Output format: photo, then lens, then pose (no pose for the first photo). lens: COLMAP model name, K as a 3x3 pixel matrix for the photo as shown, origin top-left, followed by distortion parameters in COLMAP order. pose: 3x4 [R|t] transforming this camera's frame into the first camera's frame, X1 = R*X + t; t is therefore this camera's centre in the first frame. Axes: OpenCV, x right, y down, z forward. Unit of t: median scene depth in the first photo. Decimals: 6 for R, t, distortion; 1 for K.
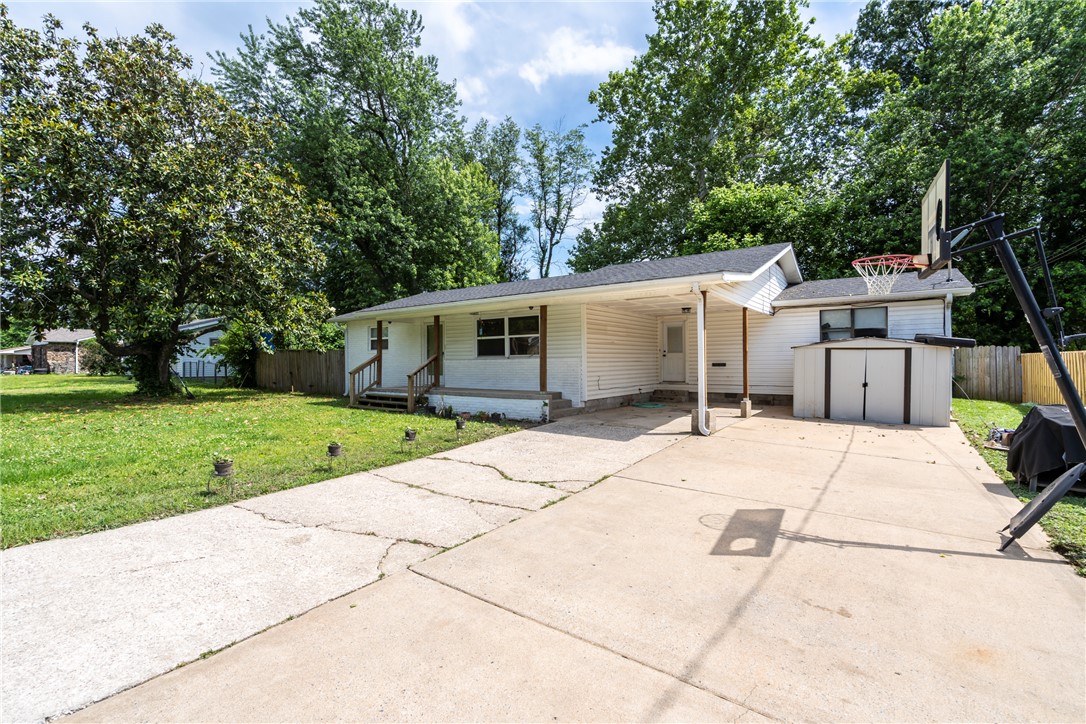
lens RADIAL K [[503.0, 0, 543.0], [0, 503.0, 362.0], [0, 0, 1]] dist [-0.000419, 0.000394]
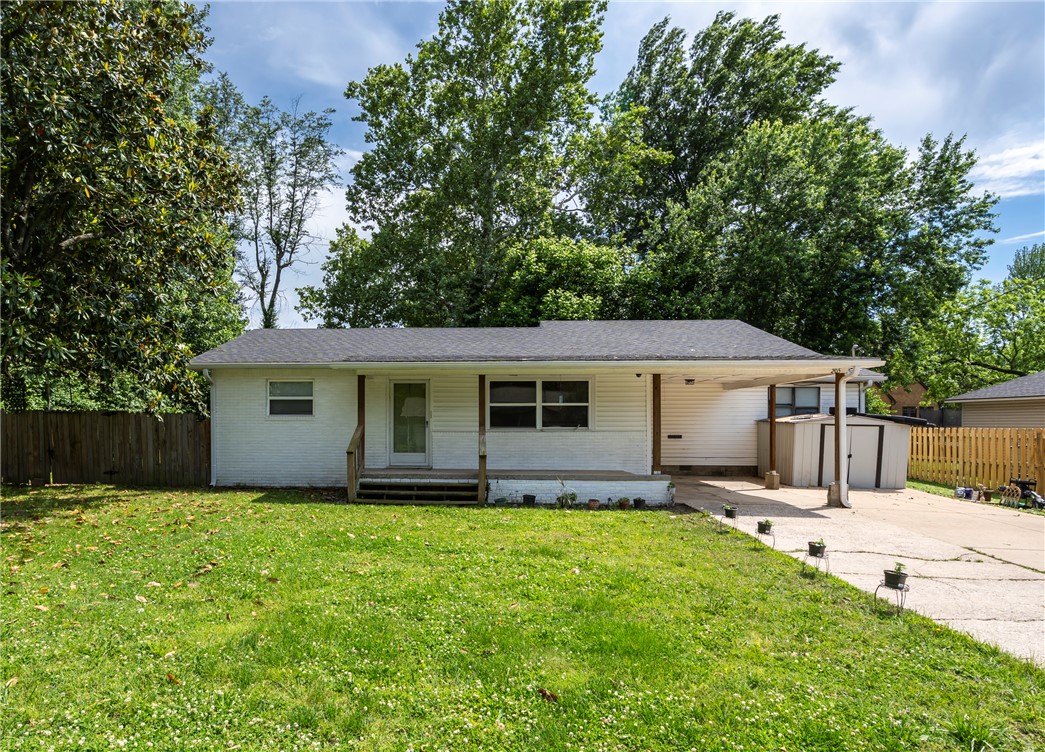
lens RADIAL K [[615.8, 0, 546.0], [0, 615.8, 409.9], [0, 0, 1]] dist [0.003006, 0.001063]
pose [[0.834833, 0.021423, 0.550087, -0.587800], [-0.008196, 0.999615, -0.026492, -0.014332], [-0.550443, 0.017608, 0.834687, 0.154959]]
